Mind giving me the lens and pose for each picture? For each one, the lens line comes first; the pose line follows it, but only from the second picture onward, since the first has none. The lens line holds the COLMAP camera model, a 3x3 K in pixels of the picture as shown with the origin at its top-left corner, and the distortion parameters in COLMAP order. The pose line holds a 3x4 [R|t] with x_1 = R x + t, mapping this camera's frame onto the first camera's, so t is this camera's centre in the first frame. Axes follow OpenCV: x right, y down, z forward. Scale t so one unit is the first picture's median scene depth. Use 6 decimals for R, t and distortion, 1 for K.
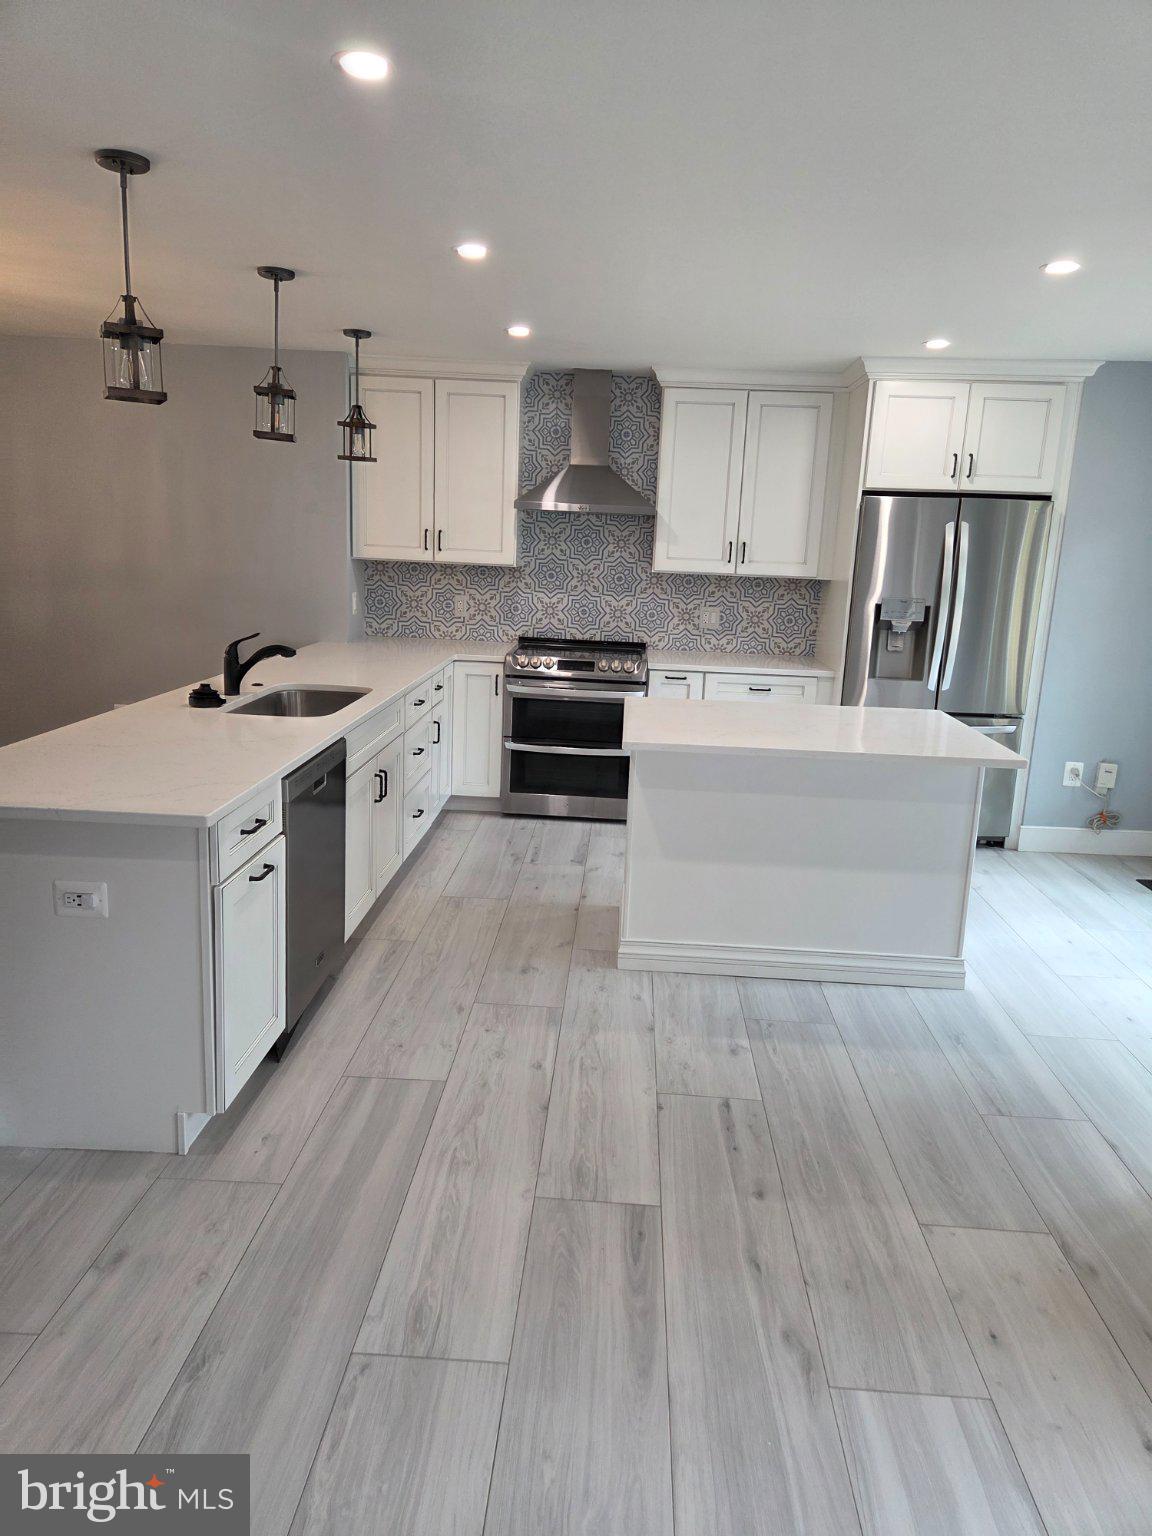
lens RADIAL K [[1041.6, 0, 579.2], [0, 1041.6, 737.9], [0, 0, 1]] dist [0.072701, -0.056413]
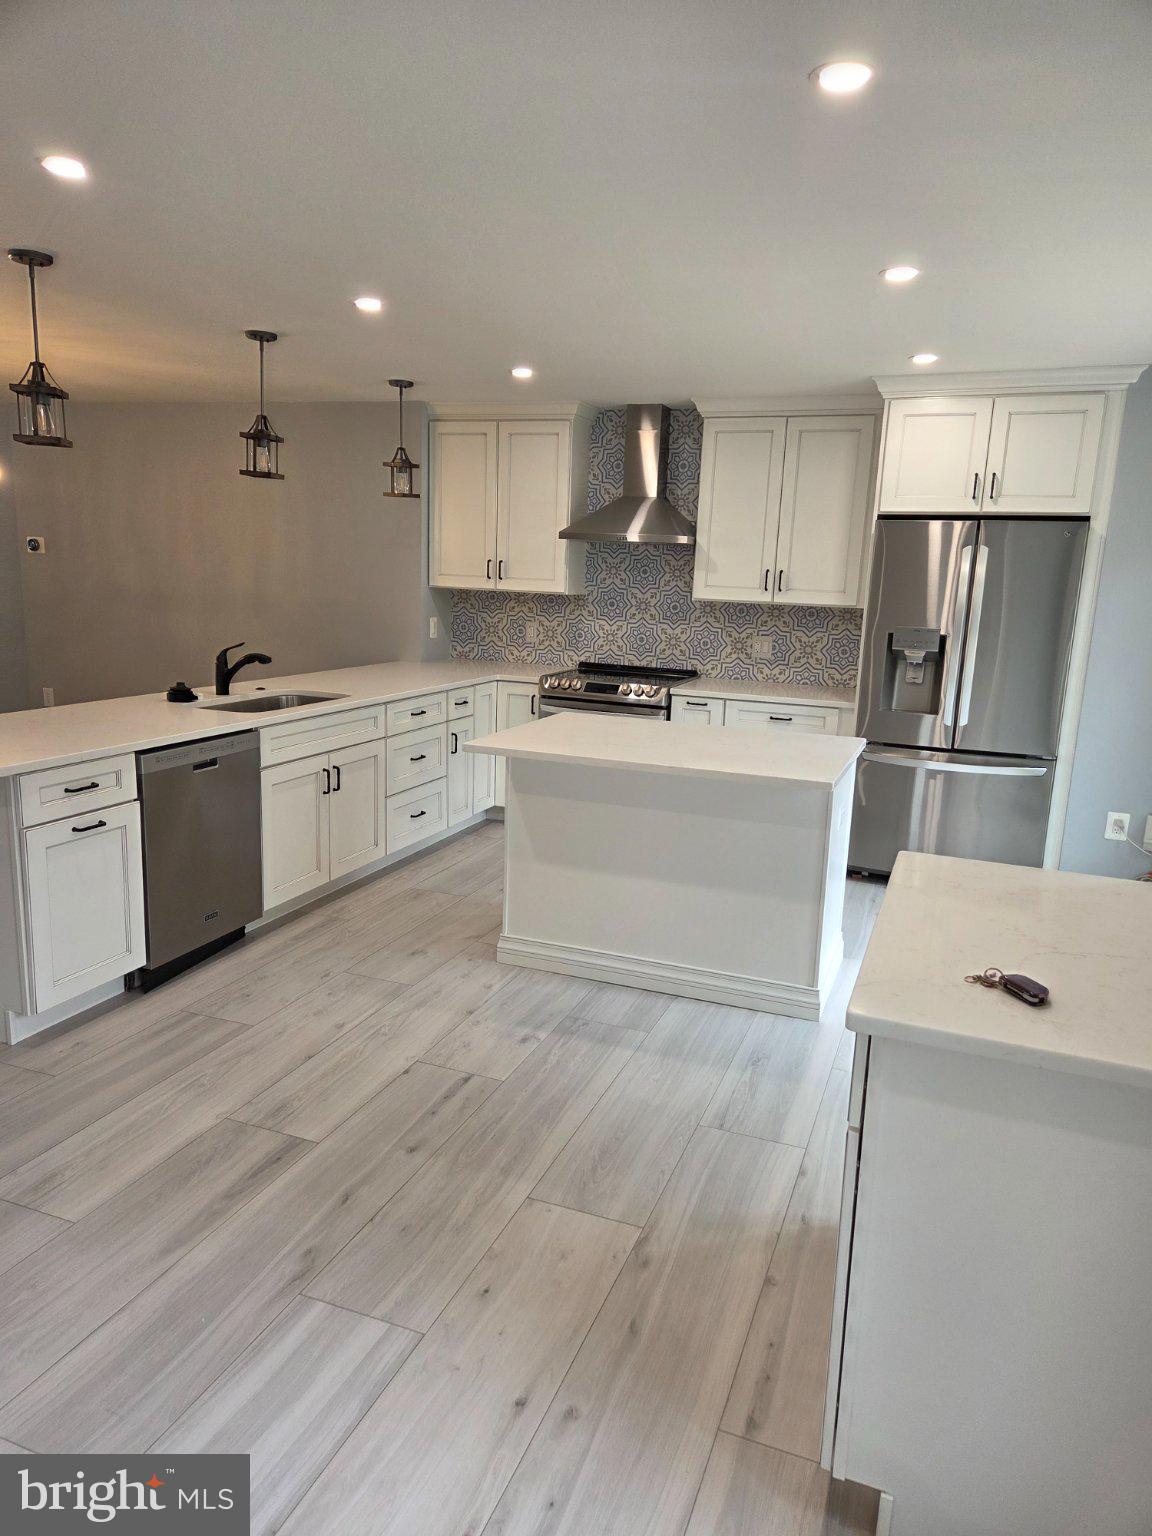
lens RADIAL K [[1039.4, 0, 581.5], [0, 1039.4, 767.8], [0, 0, 1]] dist [0.071359, -0.060393]
pose [[0.949061, 0.055566, -0.310156, 0.310990], [-0.060008, 0.998186, -0.004791, 0.016318], [0.309327, 0.023159, 0.950674, 0.007409]]
